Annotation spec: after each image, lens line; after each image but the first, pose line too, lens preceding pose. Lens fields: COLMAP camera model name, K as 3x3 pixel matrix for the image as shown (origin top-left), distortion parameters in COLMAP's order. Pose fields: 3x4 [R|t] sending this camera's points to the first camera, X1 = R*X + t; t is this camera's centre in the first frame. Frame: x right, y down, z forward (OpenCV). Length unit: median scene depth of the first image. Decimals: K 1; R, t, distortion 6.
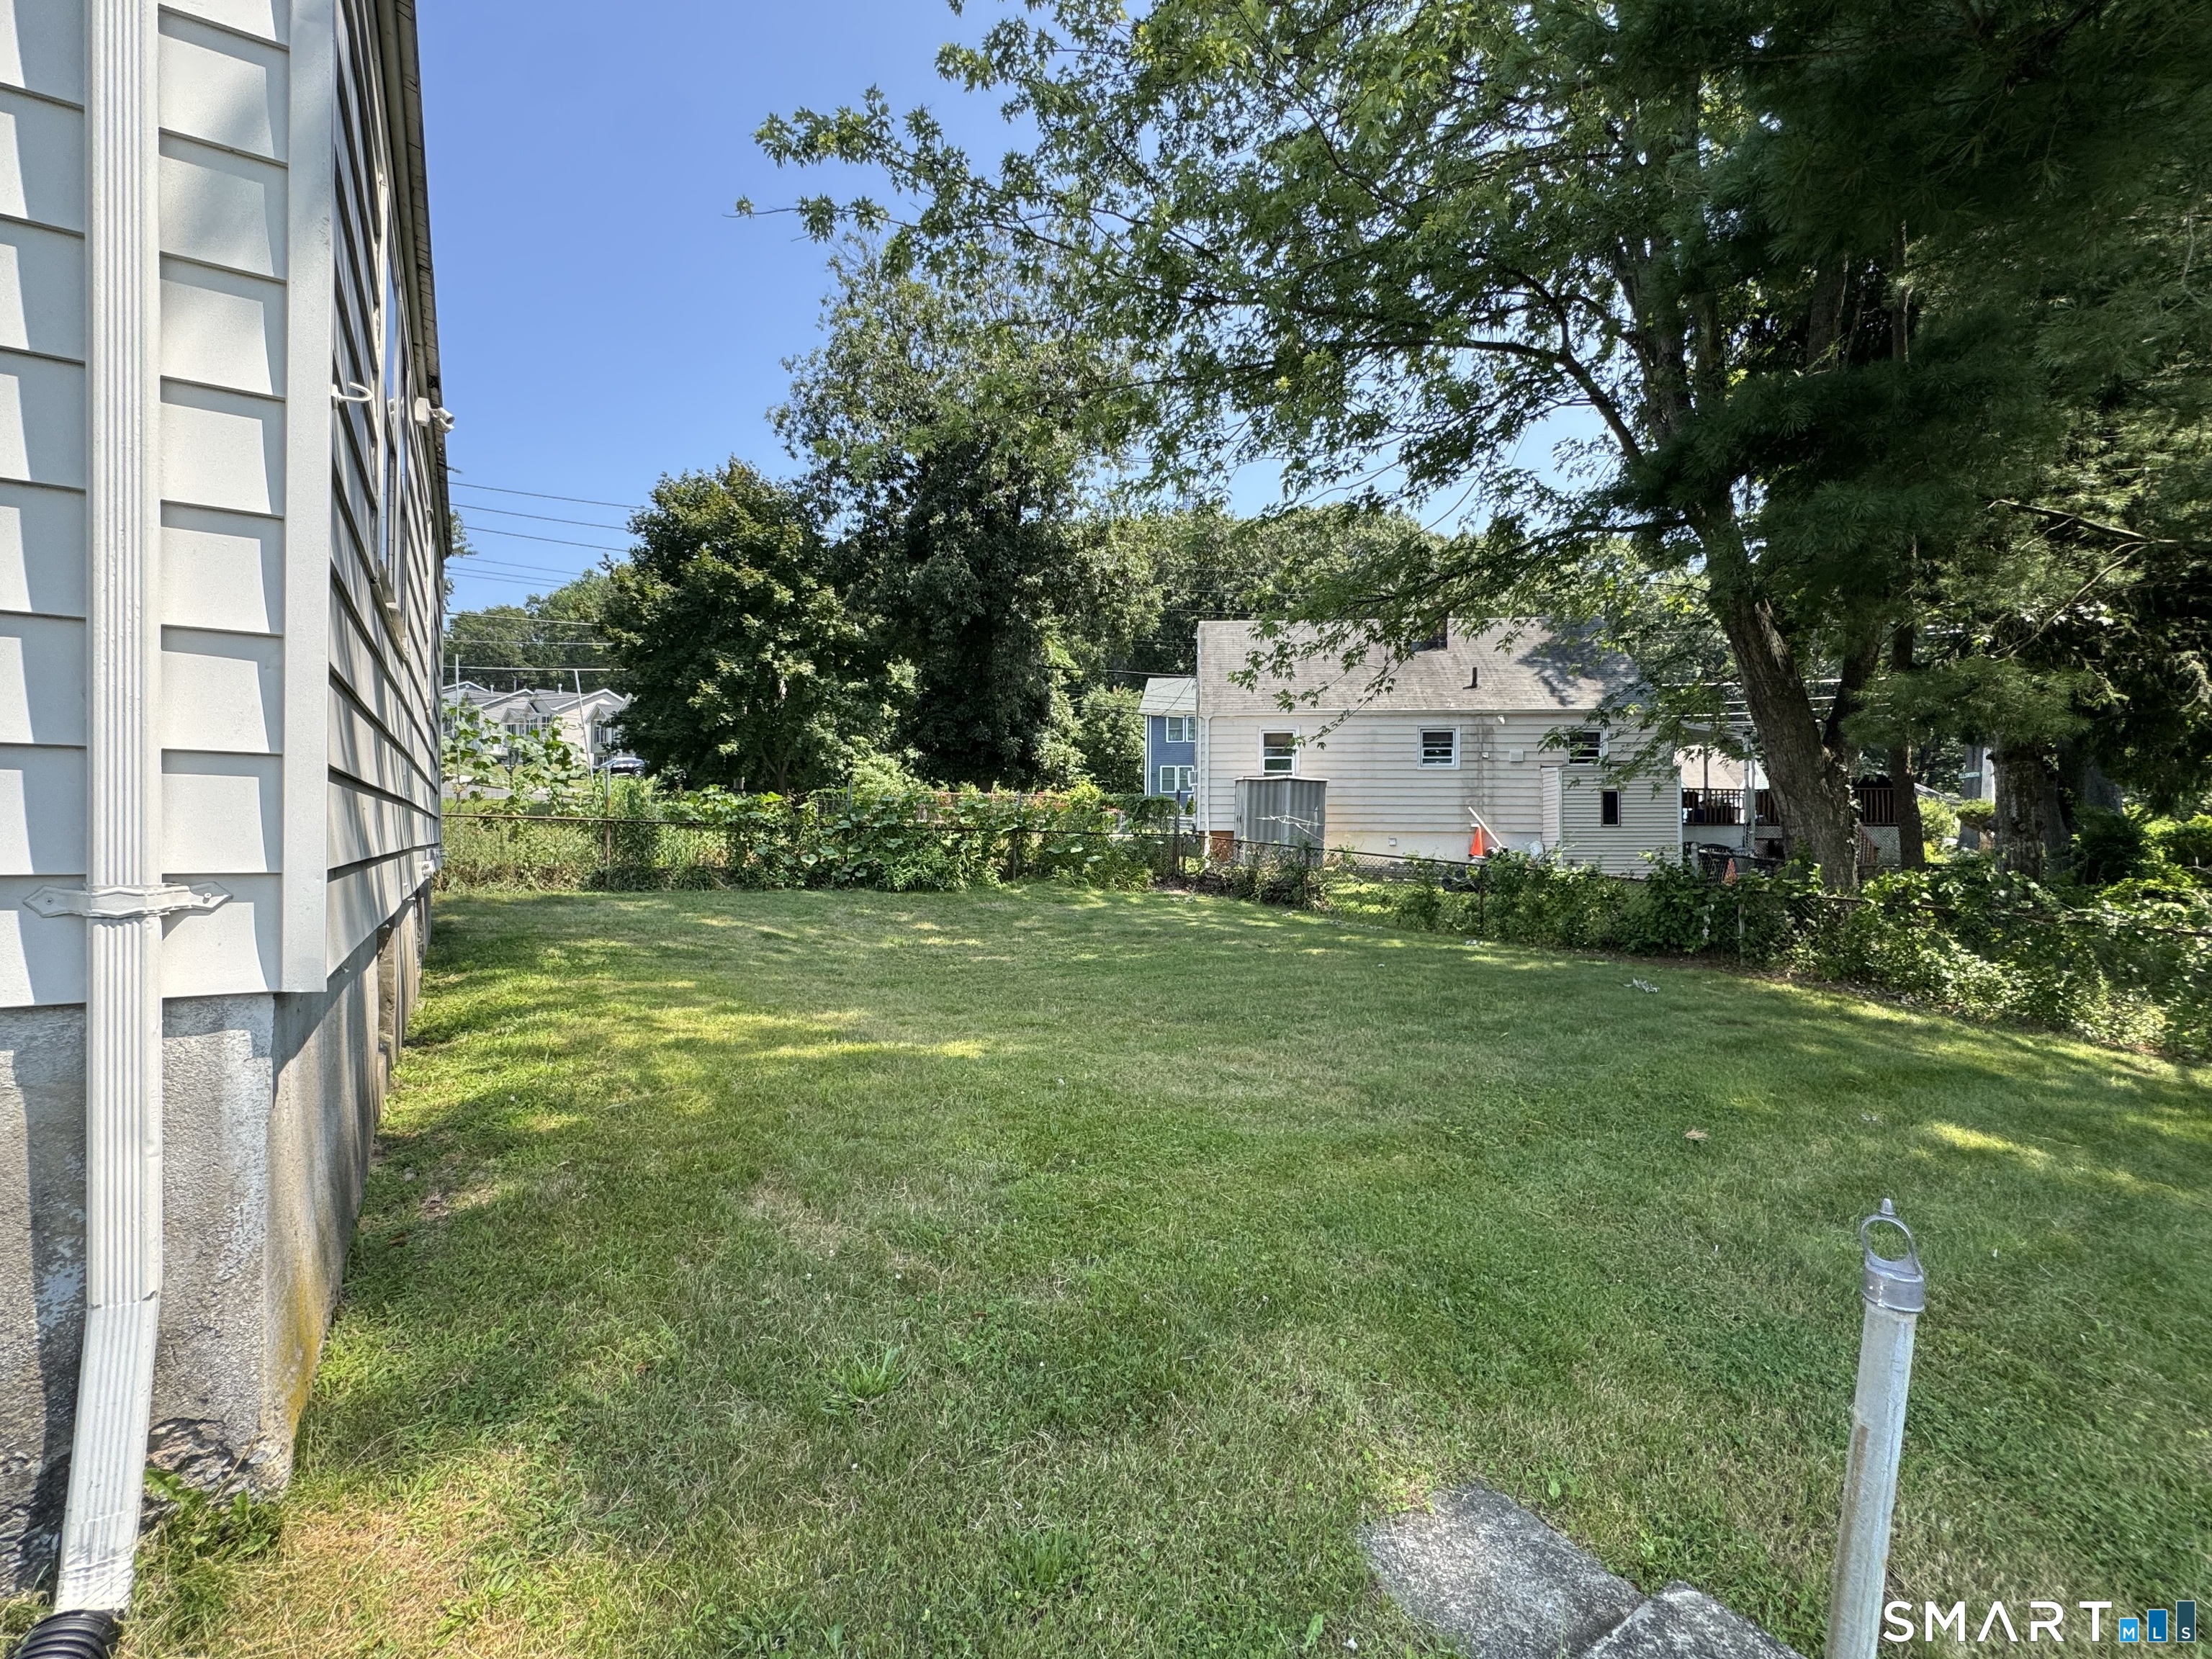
lens RADIAL K [[997.1, 0, 1104.7], [0, 997.1, 822.7], [0, 0, 1]] dist [-0.002560, -0.001237]
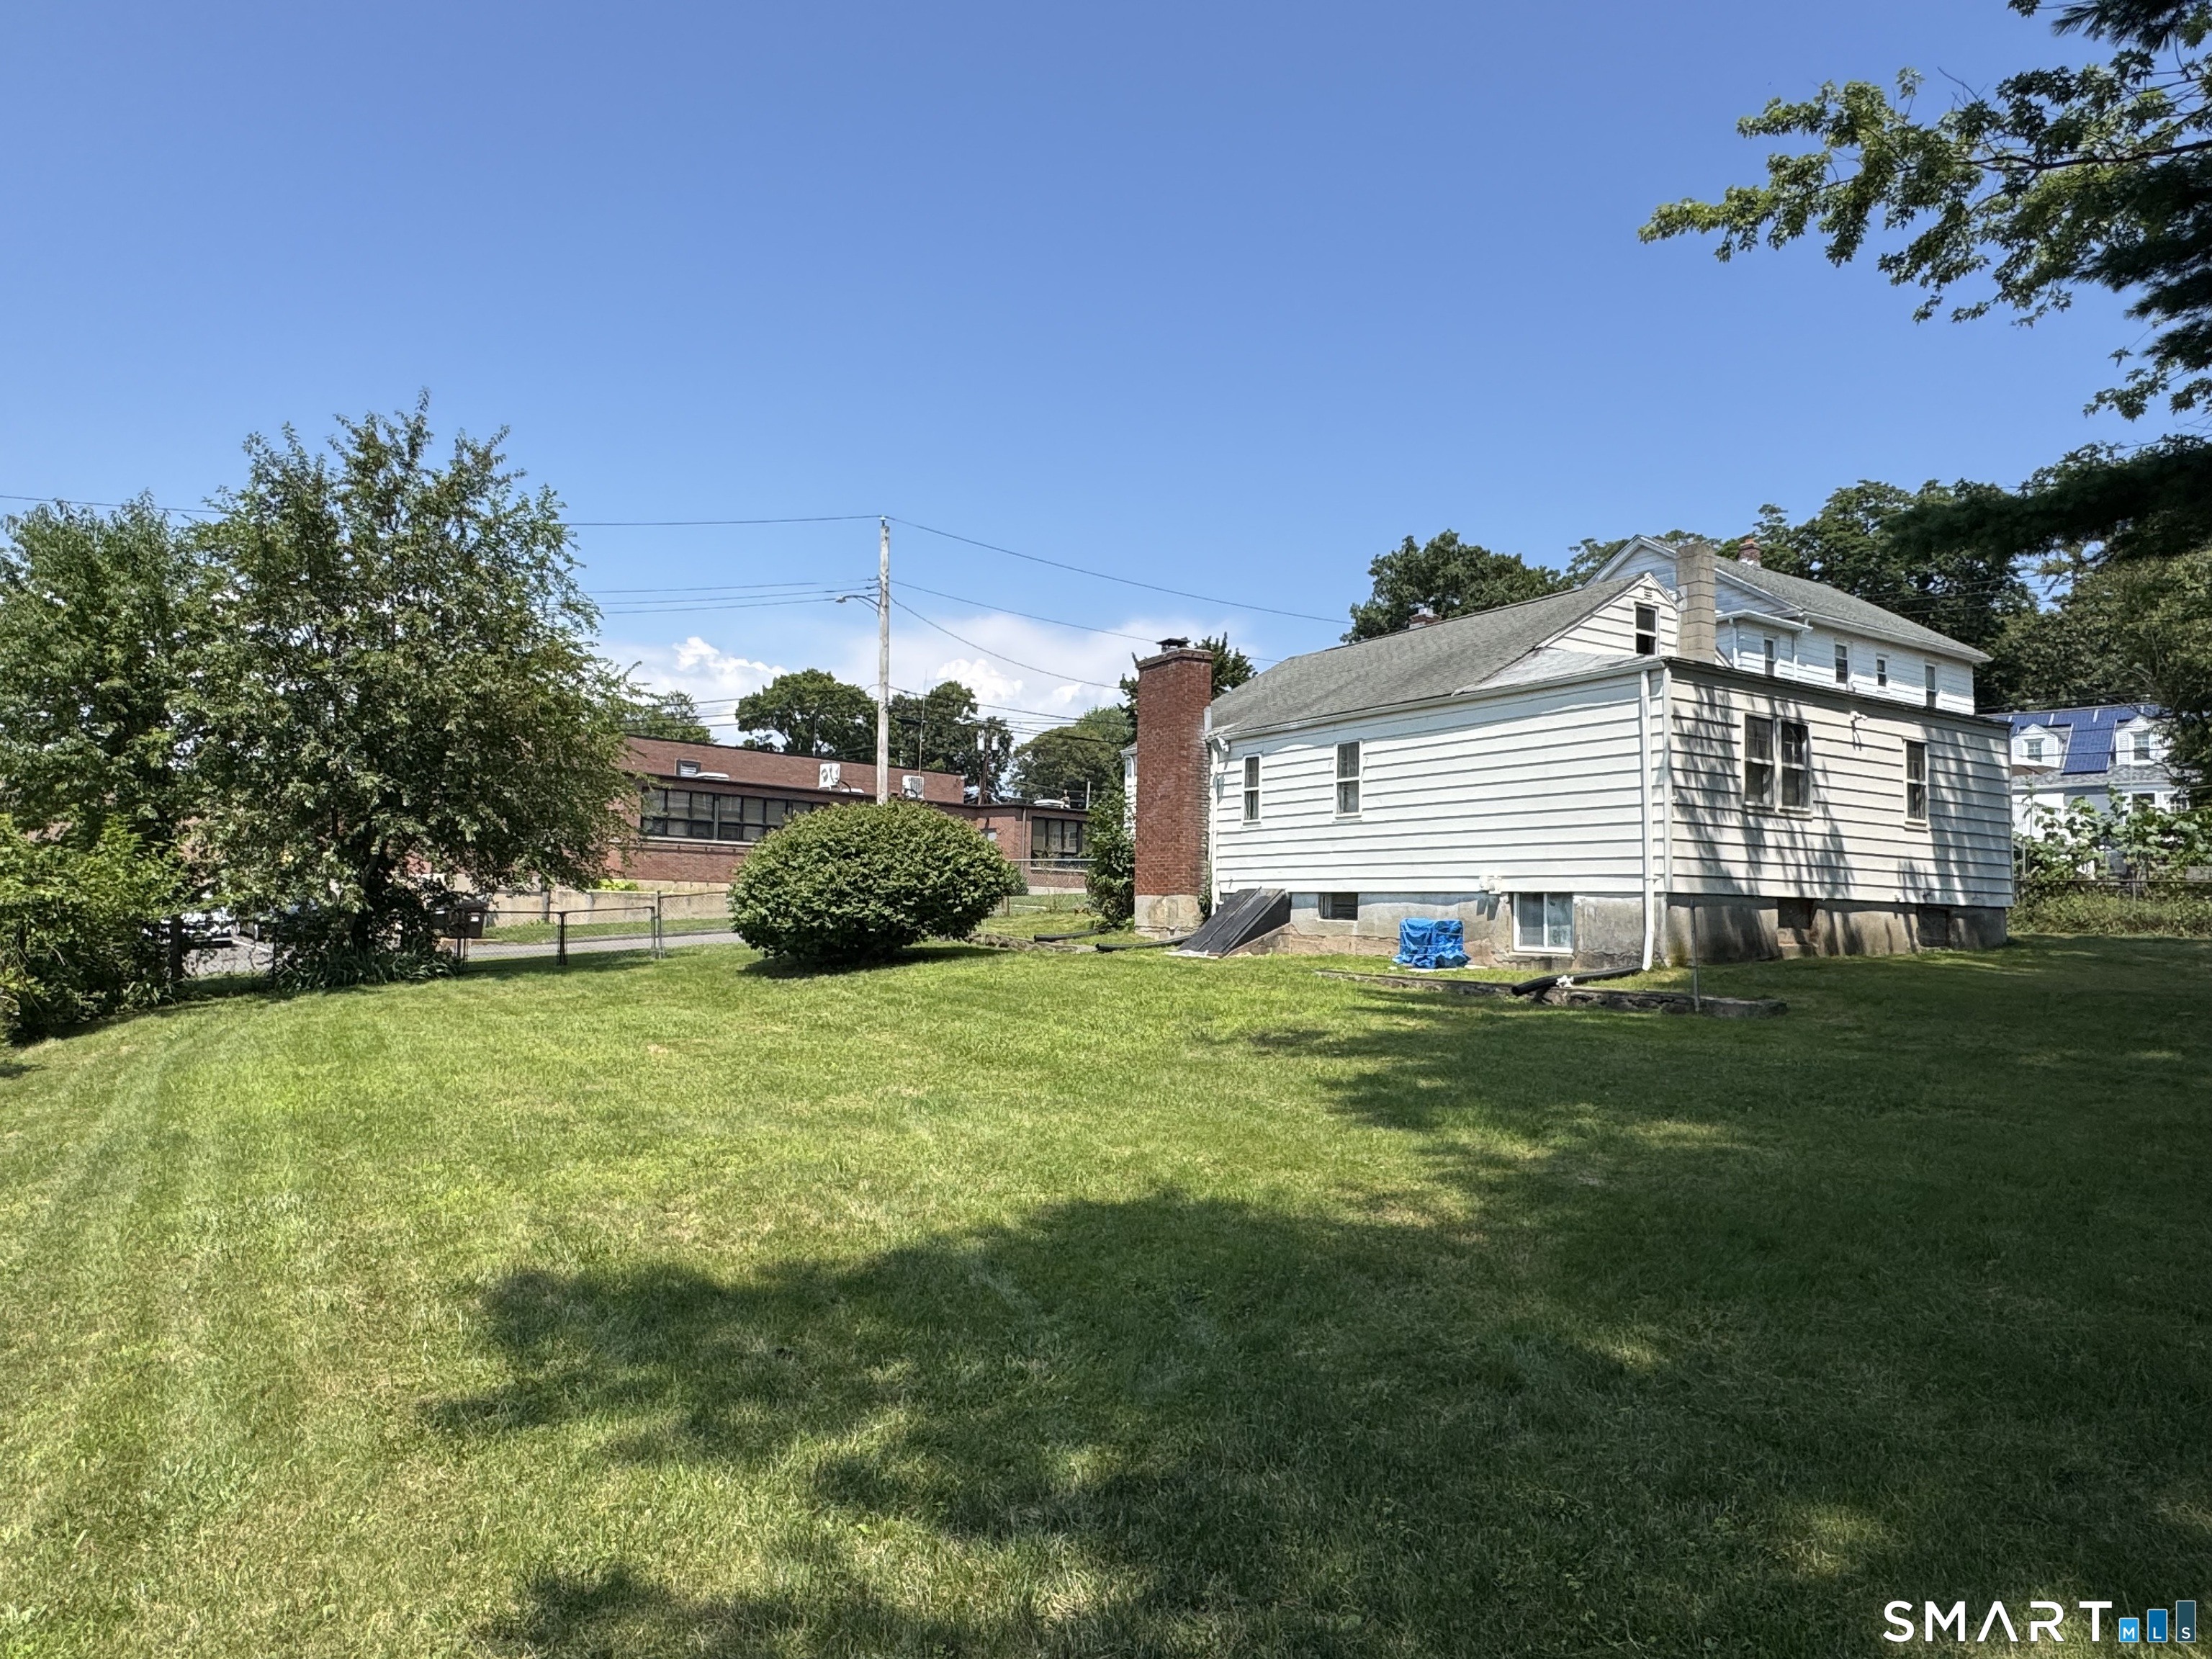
lens RADIAL K [[1320.7, 0, 1106.0], [0, 1320.7, 829.5], [0, 0, 1]] dist [-0.008689, 0.001609]
pose [[-0.009871, -0.067046, -0.997701, 1.003194], [-0.009071, 0.997715, -0.066957, 0.047501], [0.999910, 0.008389, -0.010456, -0.331350]]
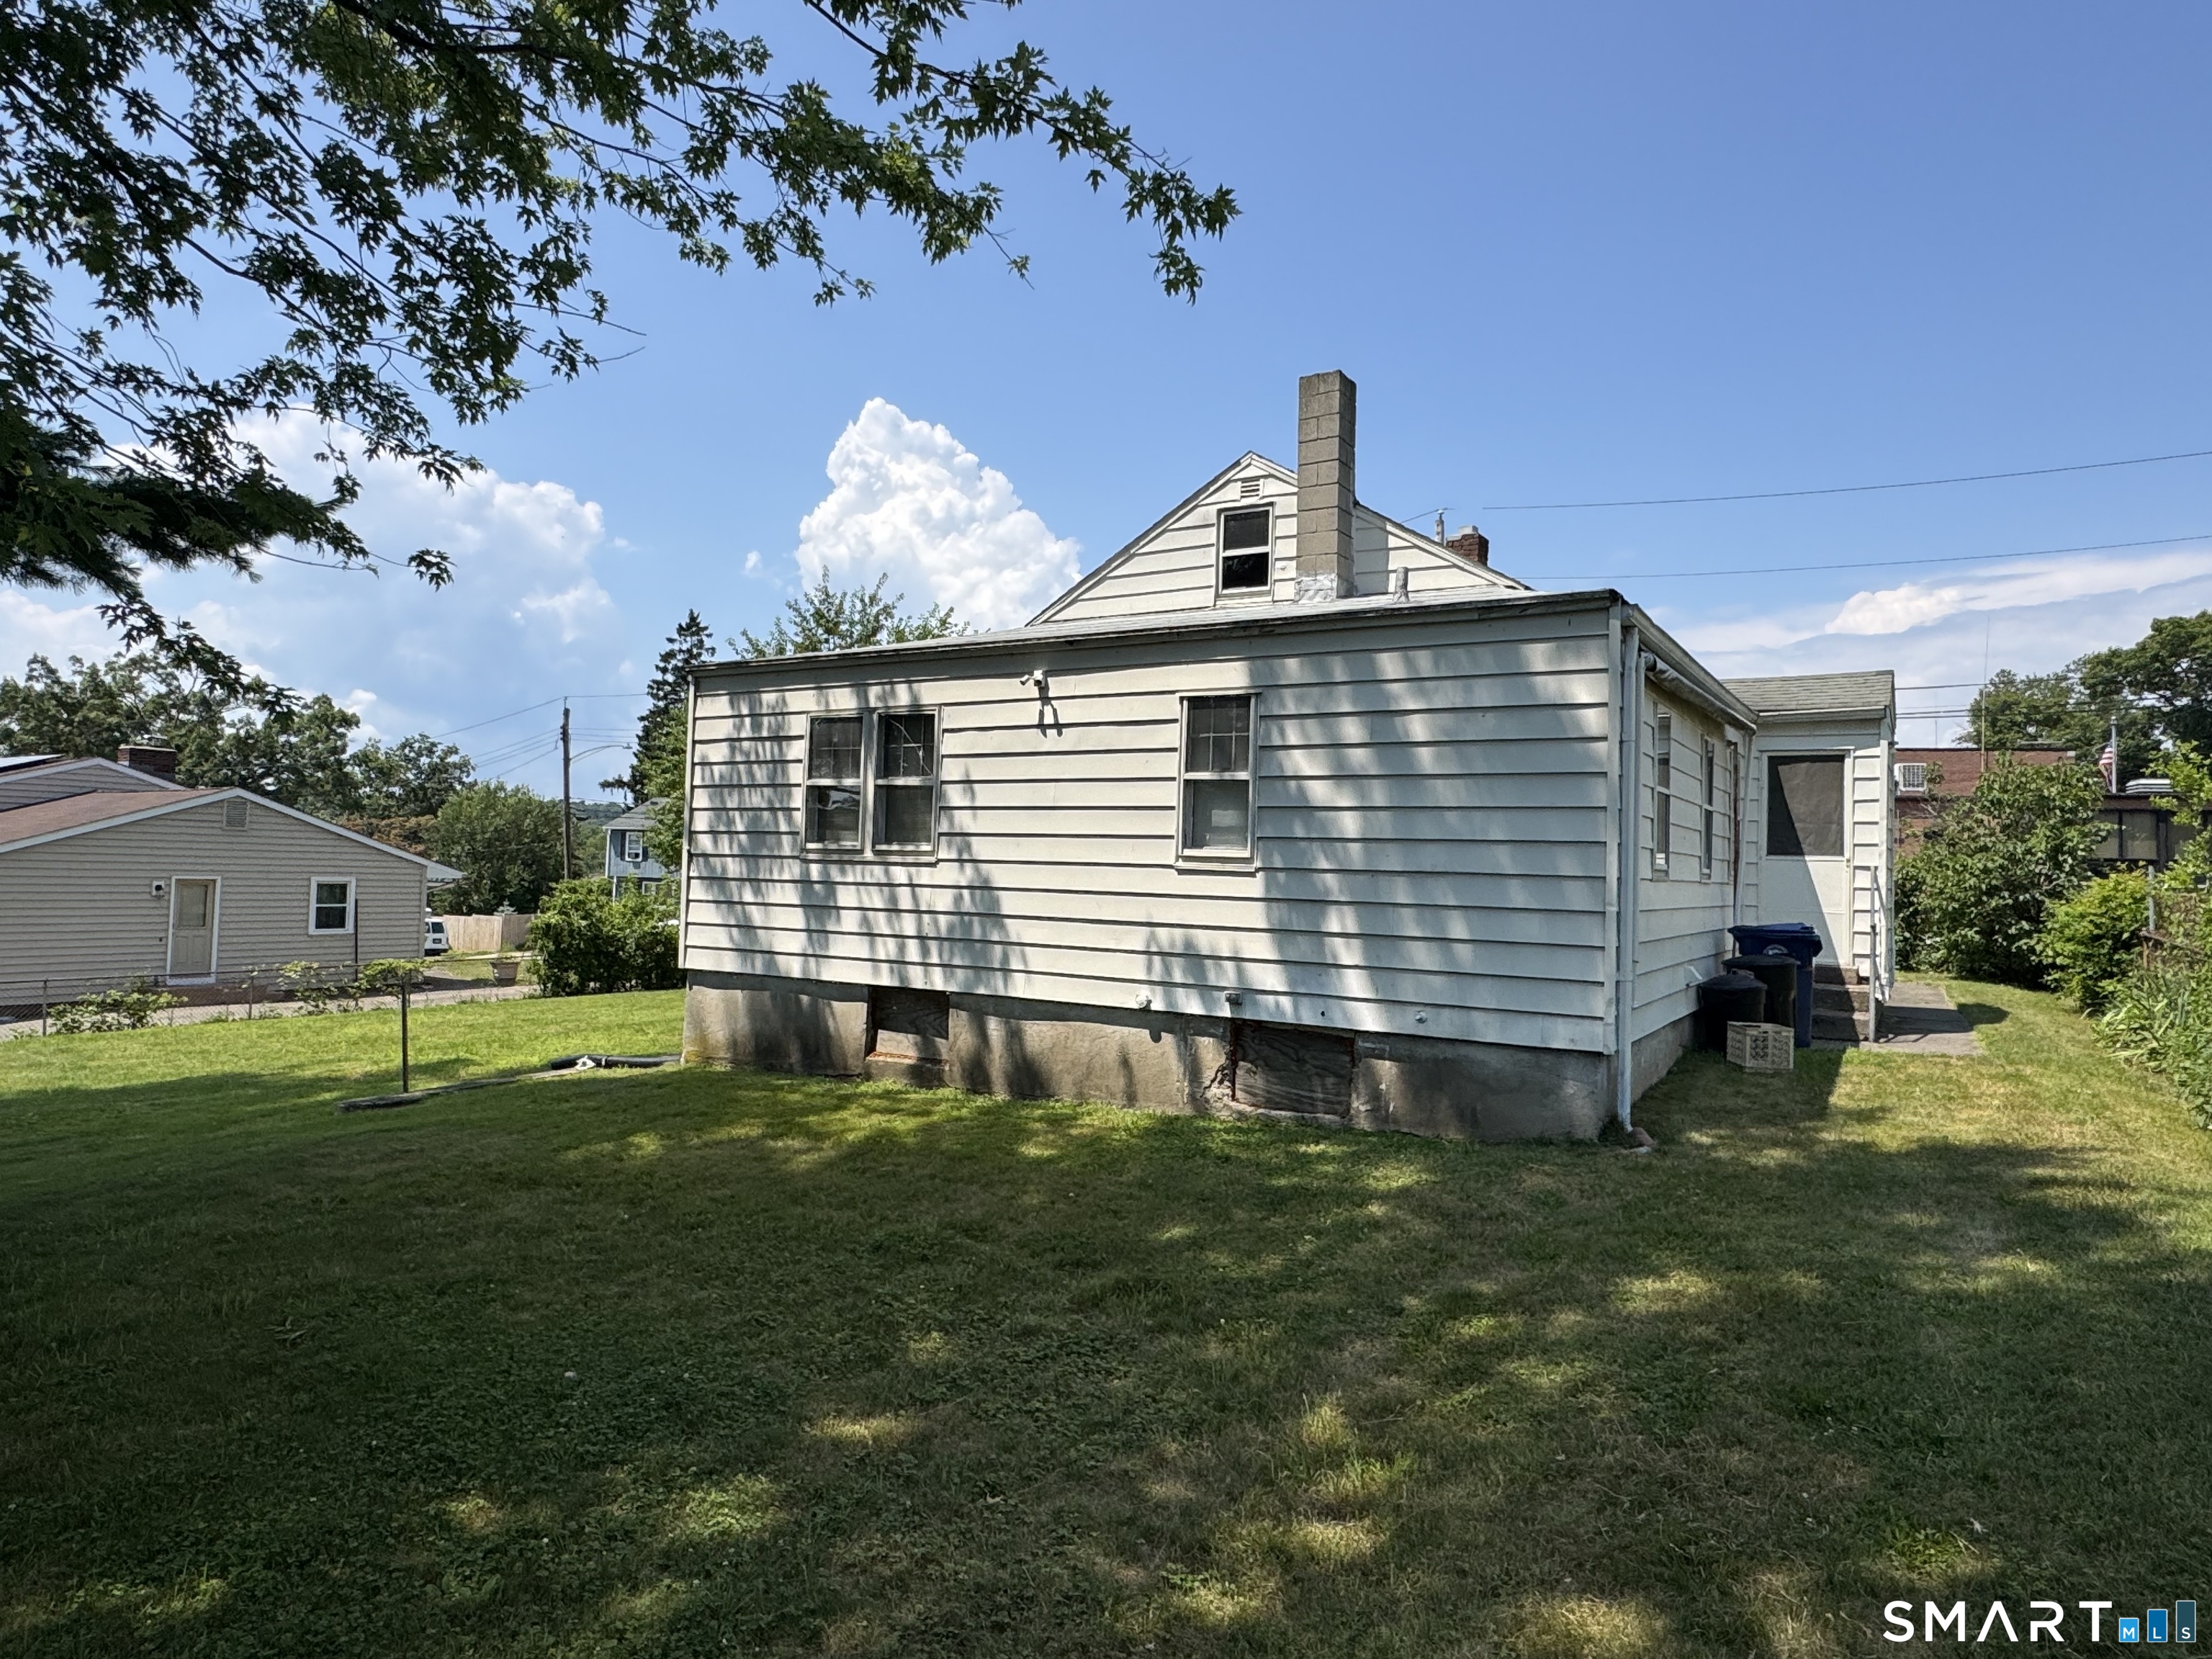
lens RADIAL K [[1327.0, 0, 1102.6], [0, 1327.0, 814.5], [0, 0, 1]] dist [-0.009634, 0.009395]
pose [[-0.896806, -0.047505, -0.439867, 0.035556], [-0.024938, 0.998066, -0.056945, -0.035990], [0.441721, -0.040100, -0.896256, 1.033700]]
